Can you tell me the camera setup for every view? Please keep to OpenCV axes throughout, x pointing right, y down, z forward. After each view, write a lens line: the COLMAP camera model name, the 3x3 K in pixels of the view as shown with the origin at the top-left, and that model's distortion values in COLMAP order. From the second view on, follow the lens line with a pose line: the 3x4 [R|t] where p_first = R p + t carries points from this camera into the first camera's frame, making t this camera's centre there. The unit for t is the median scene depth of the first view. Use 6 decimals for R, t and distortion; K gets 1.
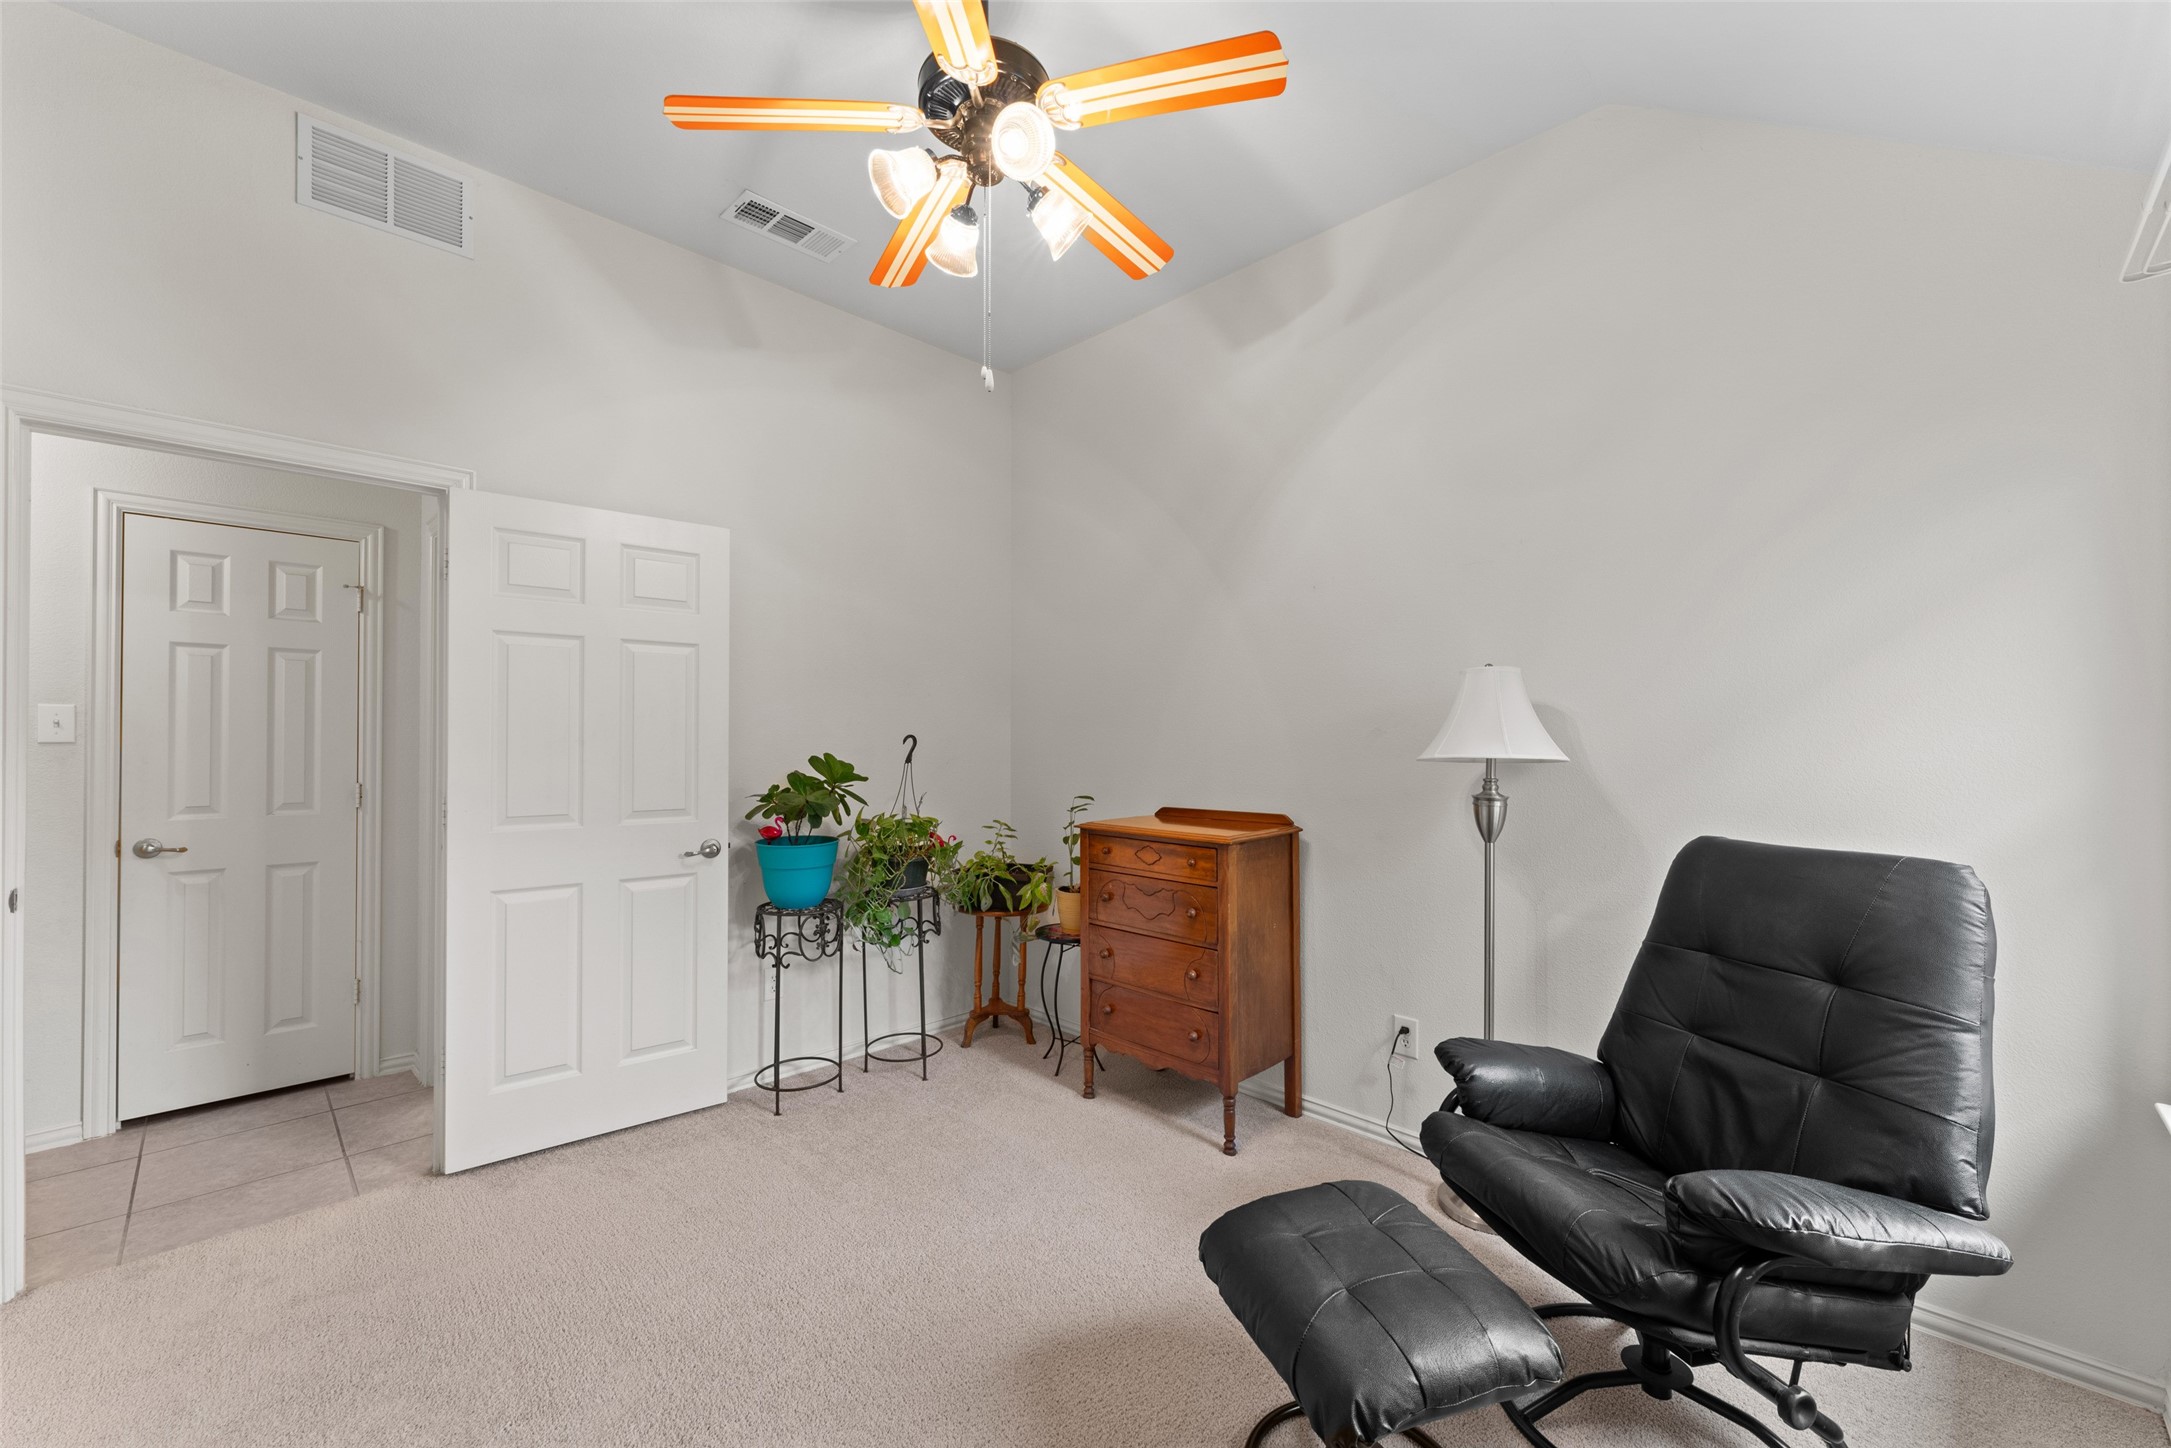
lens RADIAL K [[869.1, 0, 1084.2], [0, 869.1, 727.9], [0, 0, 1]] dist [-0.000760, 0.000197]
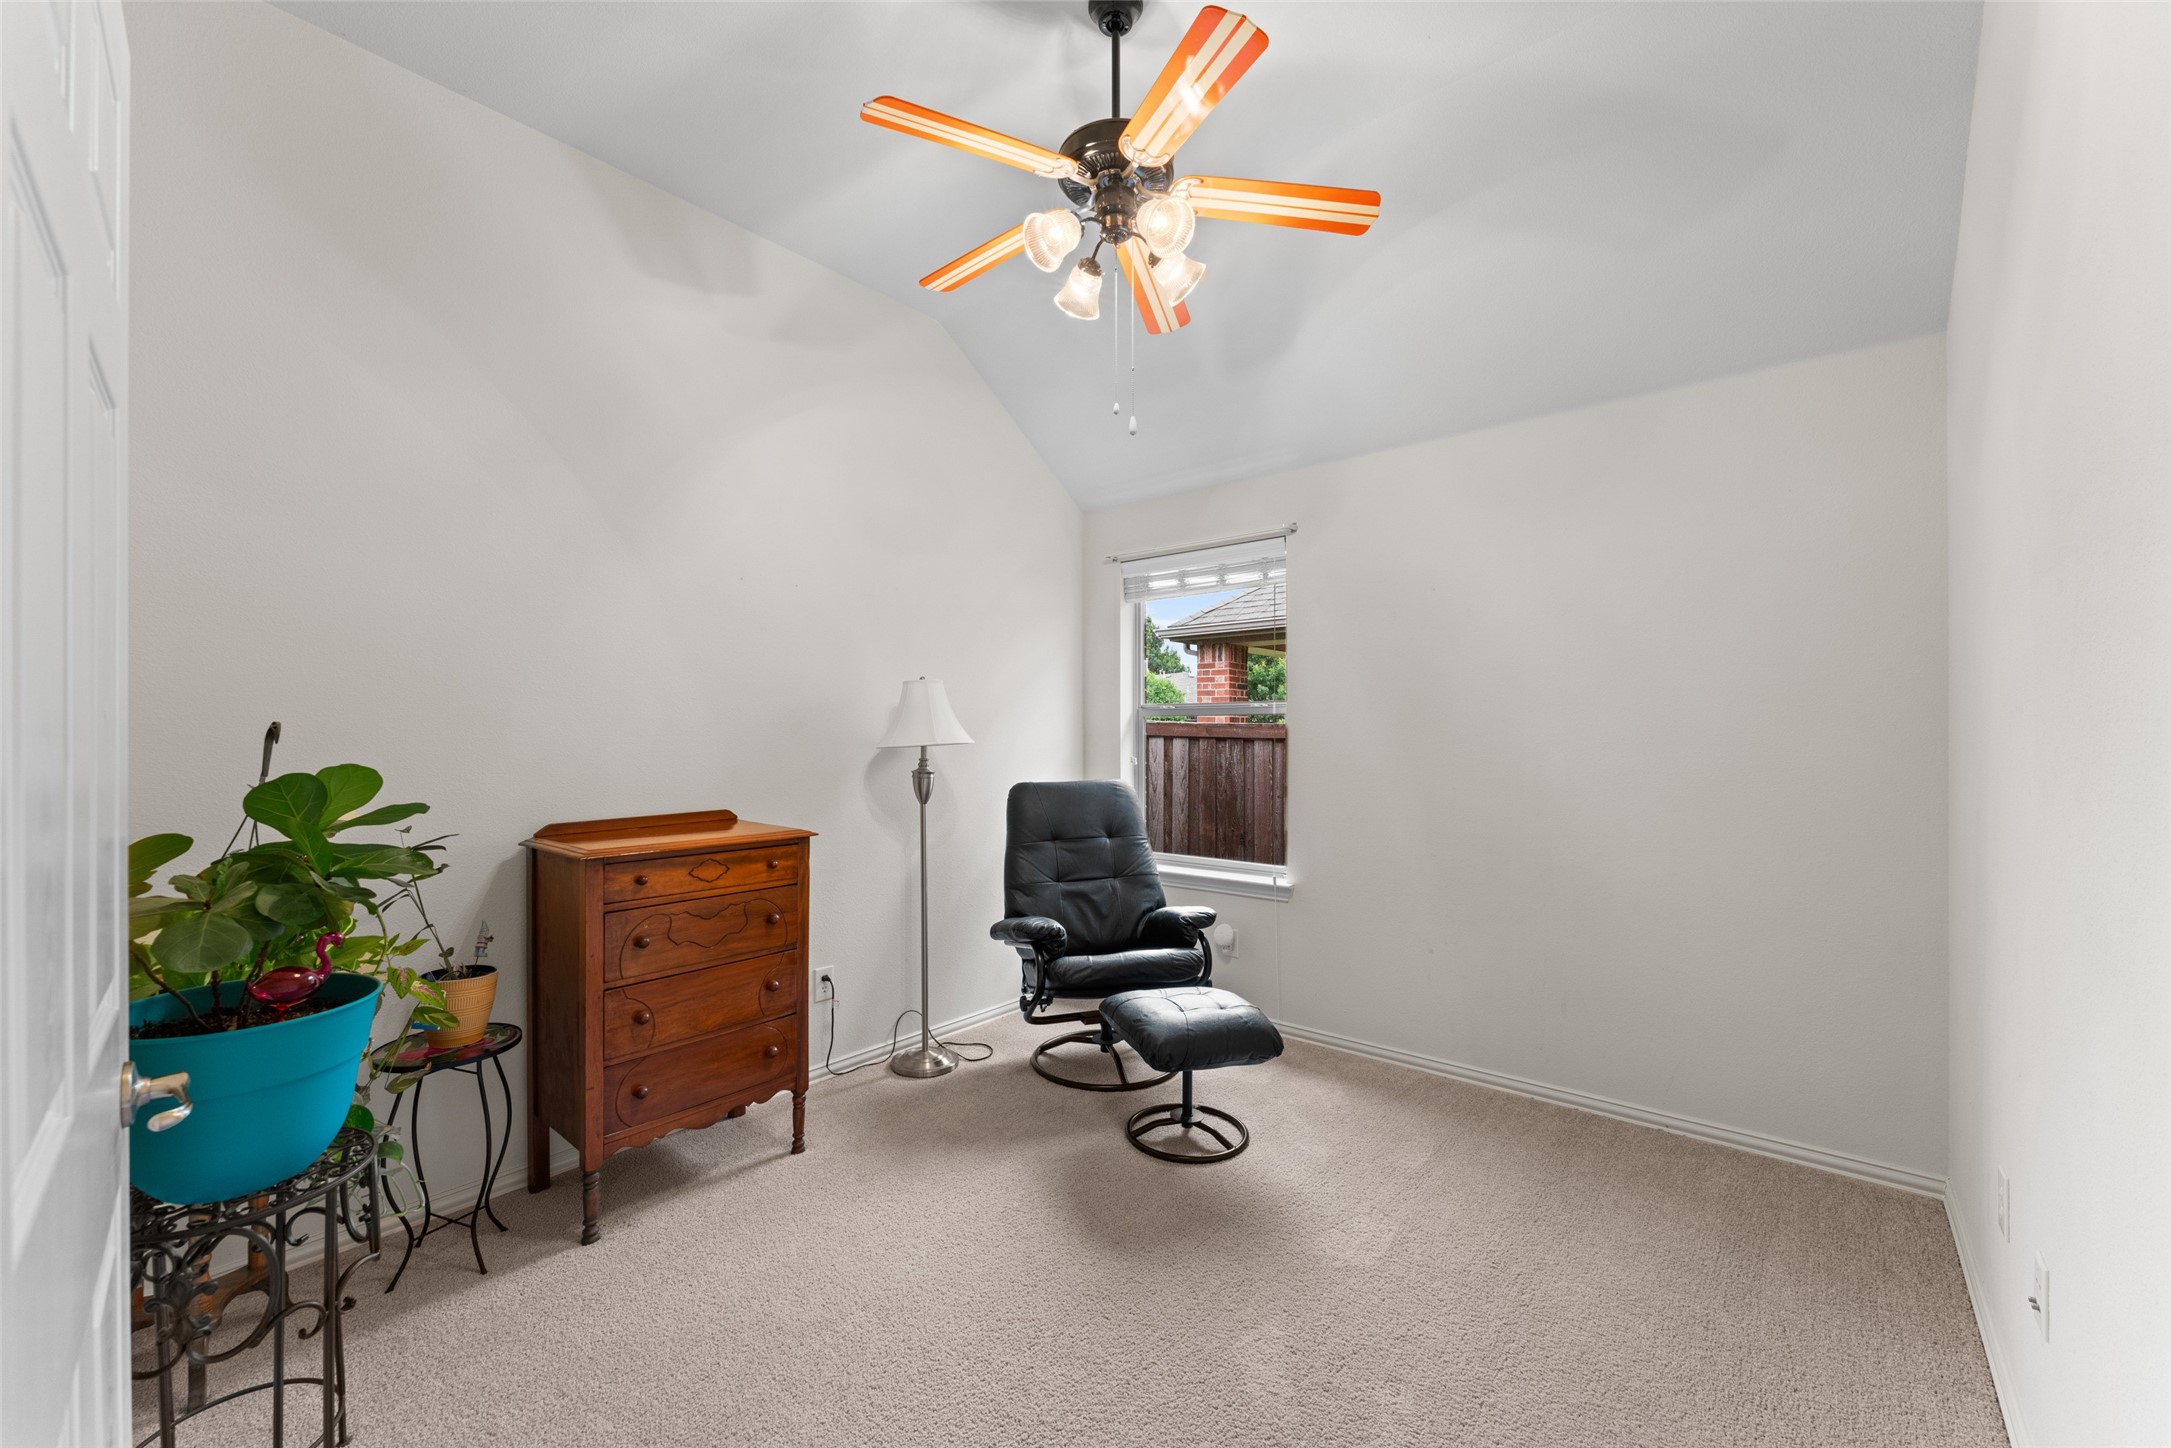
lens RADIAL K [[869.1, 0, 1084.3], [0, 869.1, 732.7], [0, 0, 1]] dist [-0.000760, 0.000197]
pose [[-0.087985, 0.000970, 0.996121, -0.829871], [-0.003957, 0.999991, -0.001324, 0.015267], [-0.996114, -0.004058, -0.087980, 0.755341]]
